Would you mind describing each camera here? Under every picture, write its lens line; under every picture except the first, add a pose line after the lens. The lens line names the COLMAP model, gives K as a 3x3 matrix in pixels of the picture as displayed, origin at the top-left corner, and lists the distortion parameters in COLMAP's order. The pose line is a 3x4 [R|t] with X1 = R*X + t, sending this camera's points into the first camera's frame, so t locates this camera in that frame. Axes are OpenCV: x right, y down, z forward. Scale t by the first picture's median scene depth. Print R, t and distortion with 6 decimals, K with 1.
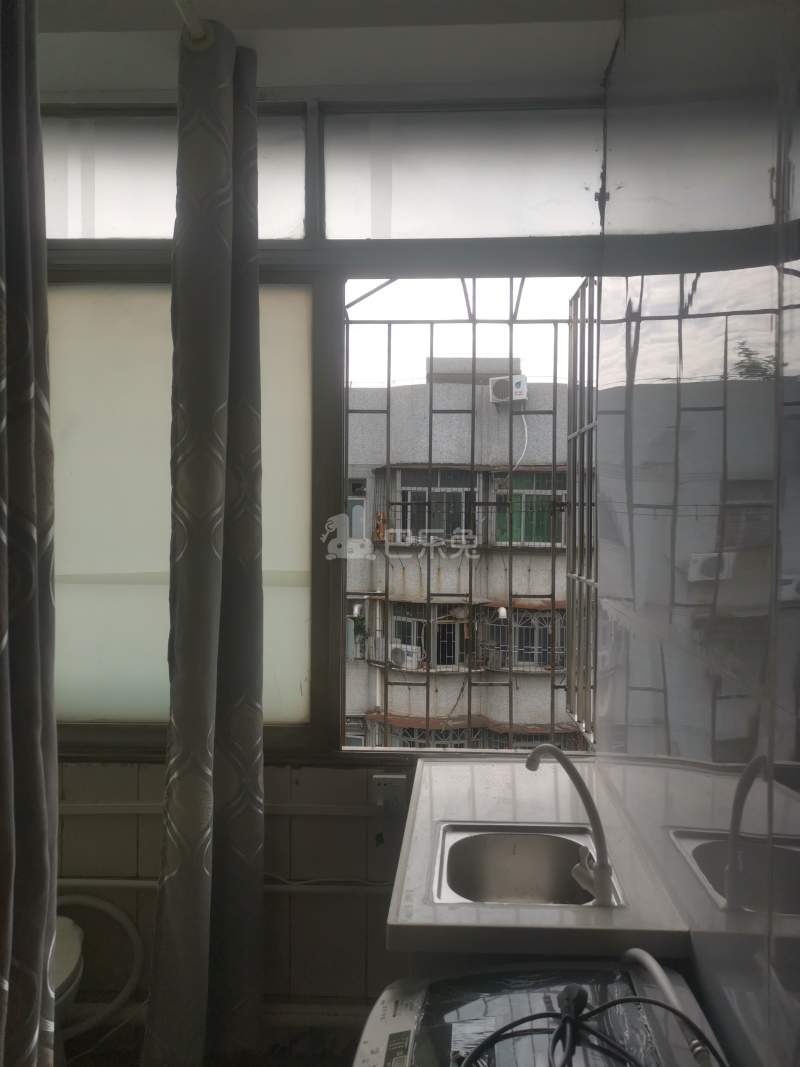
lens RADIAL K [[792.6, 0, 402.6], [0, 792.6, 550.2], [0, 0, 1]] dist [0.056373, -0.075507]
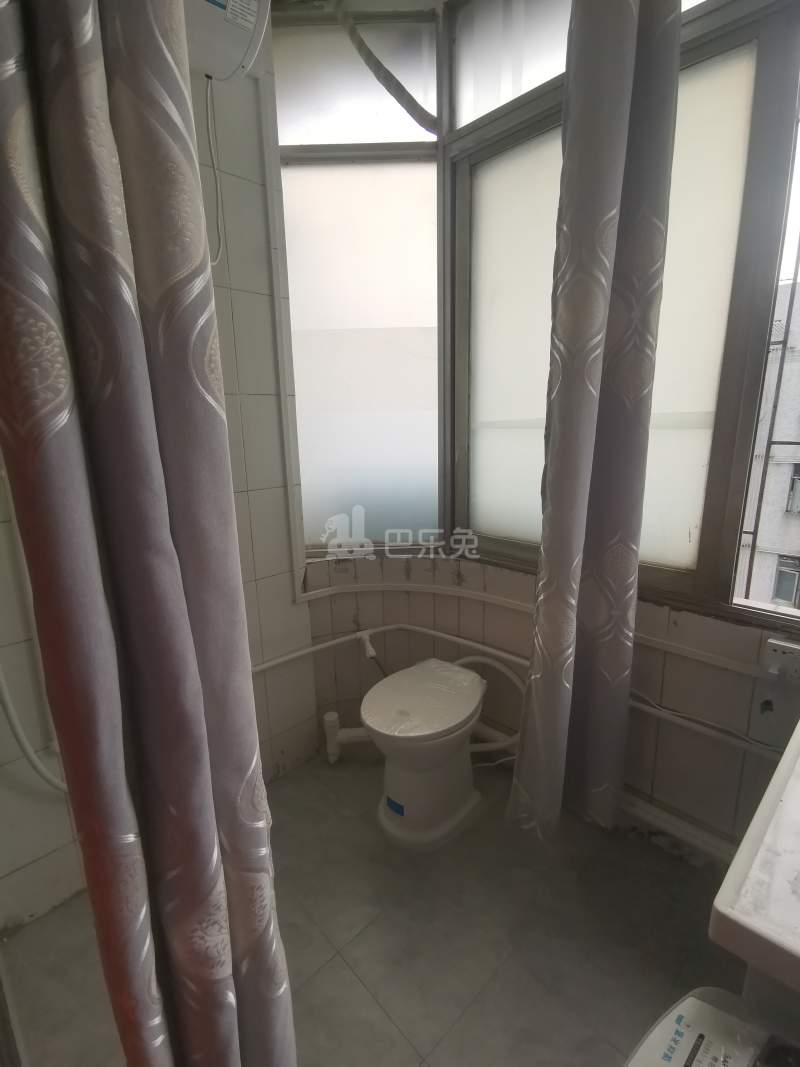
lens RADIAL K [[493.0, 0, 400.0], [0, 493.0, 533.5], [0, 0, 1]] dist [-0.001182, 0.020990]
pose [[0.734003, 0.133547, -0.665887, 0.016410], [0.015129, 0.977017, 0.212622, 0.040825], [0.678978, -0.166139, 0.715113, 0.351024]]
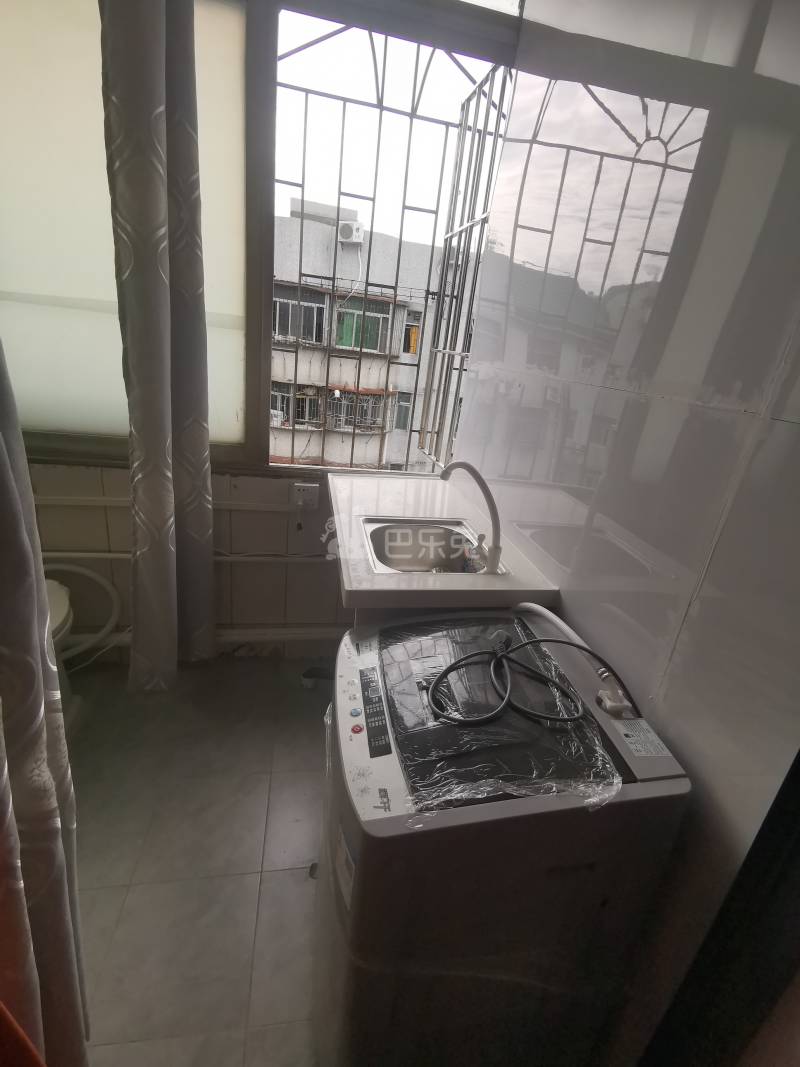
lens RADIAL K [[479.2, 0, 396.1], [0, 479.2, 532.4], [0, 0, 1]] dist [-0.021463, 0.027756]
pose [[0.965780, 0.008639, 0.259217, -0.086275], [-0.098994, 0.936058, 0.337632, 0.071034], [-0.239726, -0.351740, 0.904882, 0.197643]]
